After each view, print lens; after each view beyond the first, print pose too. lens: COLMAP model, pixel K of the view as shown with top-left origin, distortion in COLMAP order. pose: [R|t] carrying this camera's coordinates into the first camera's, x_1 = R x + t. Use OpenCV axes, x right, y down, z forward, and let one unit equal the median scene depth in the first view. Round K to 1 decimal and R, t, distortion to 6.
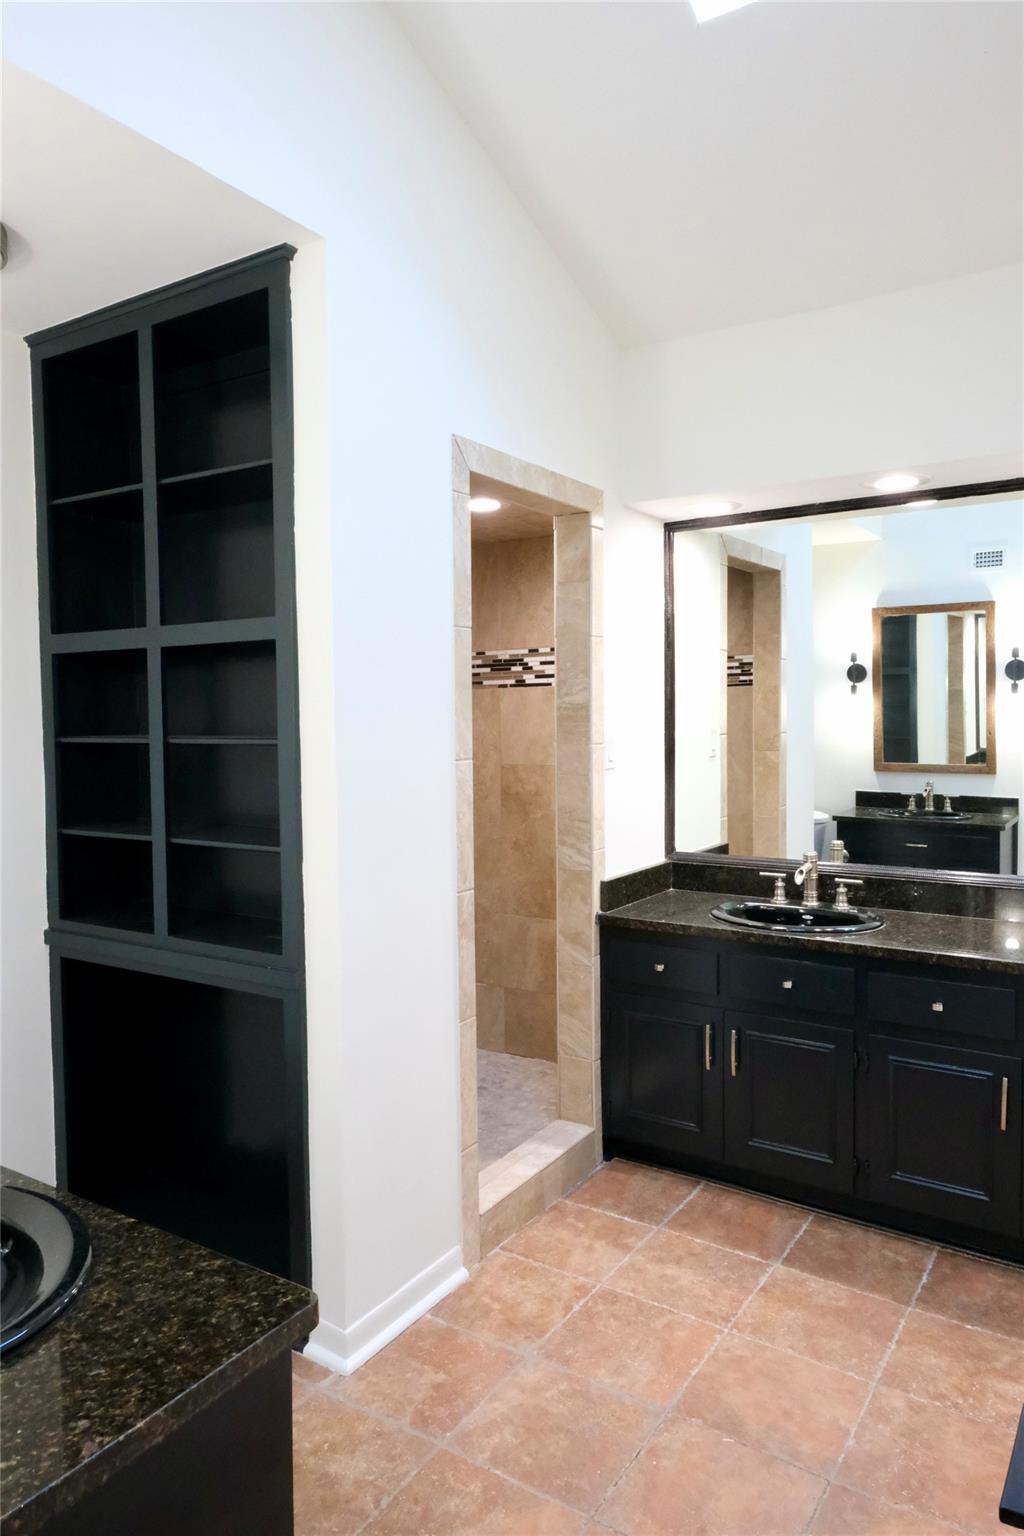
lens RADIAL K [[1045.3, 0, 514.1], [0, 1045.3, 768.8], [0, 0, 1]] dist [0.007865, 0.001884]
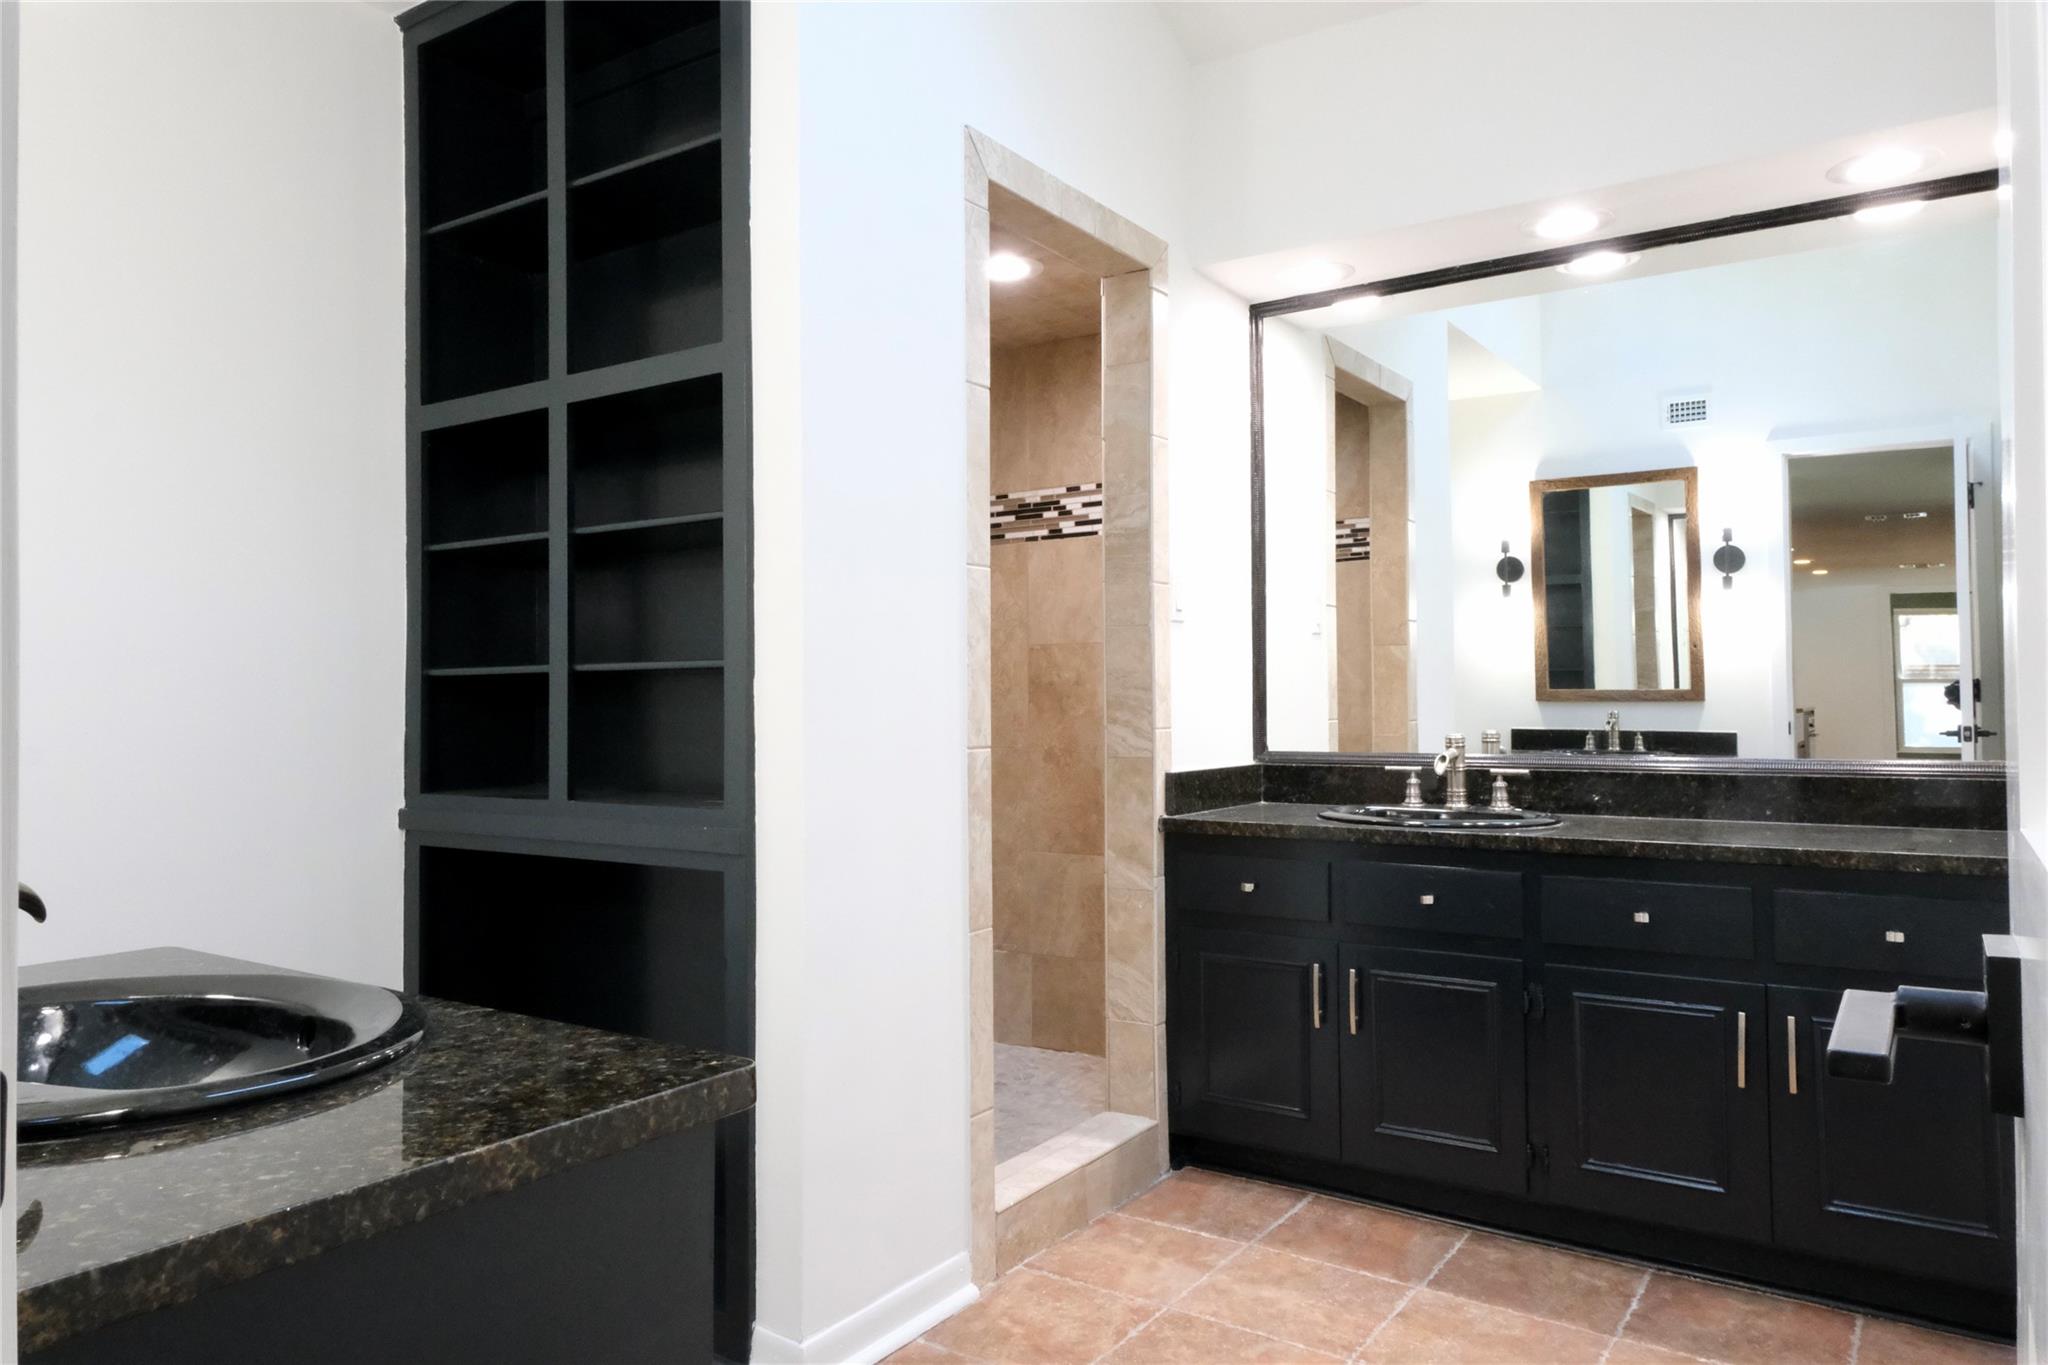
lens RADIAL K [[1393.7, 0, 1019.7], [0, 1393.7, 678.2], [0, 0, 1]] dist [0.007865, 0.001884]
pose [[0.999814, 0.003391, -0.018976, -0.000125], [-0.004666, 0.997704, -0.067562, 0.123588], [0.018703, 0.067638, 0.997535, 0.034993]]
